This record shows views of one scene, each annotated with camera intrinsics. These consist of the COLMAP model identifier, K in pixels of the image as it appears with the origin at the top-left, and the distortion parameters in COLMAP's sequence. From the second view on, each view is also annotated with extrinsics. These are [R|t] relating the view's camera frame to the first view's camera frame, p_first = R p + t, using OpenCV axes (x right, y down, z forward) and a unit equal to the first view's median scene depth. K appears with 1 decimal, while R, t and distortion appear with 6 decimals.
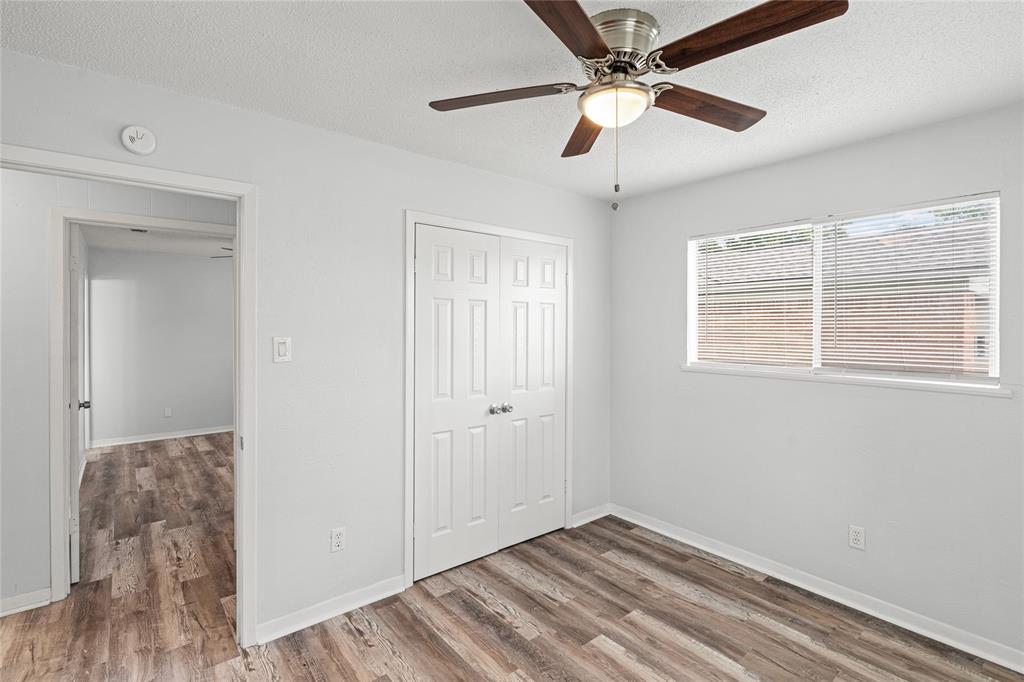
lens RADIAL K [[467.0, 0, 499.9], [0, 467.0, 336.9], [0, 0, 1]] dist [-0.001317, -0.000821]
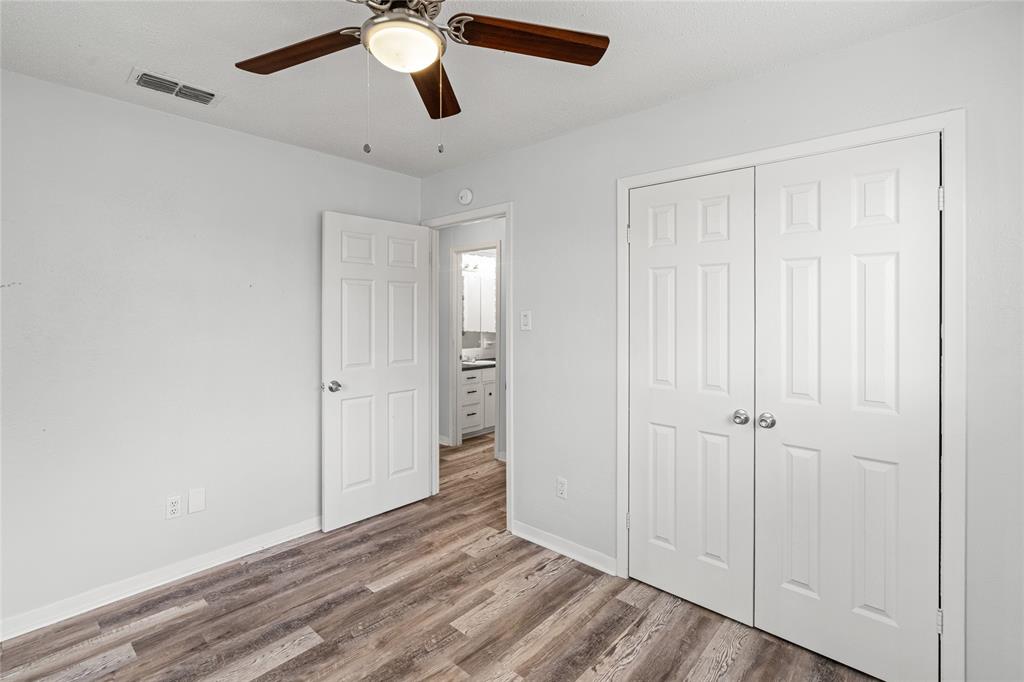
lens RADIAL K [[476.8, 0, 511.4], [0, 476.8, 309.0], [0, 0, 1]] dist [-0.002019, 0.000239]
pose [[0.174618, 0.002075, -0.984634, 0.527503], [-0.006907, 0.999976, 0.000883, -0.004189], [0.984612, 0.006646, 0.174628, 0.450097]]
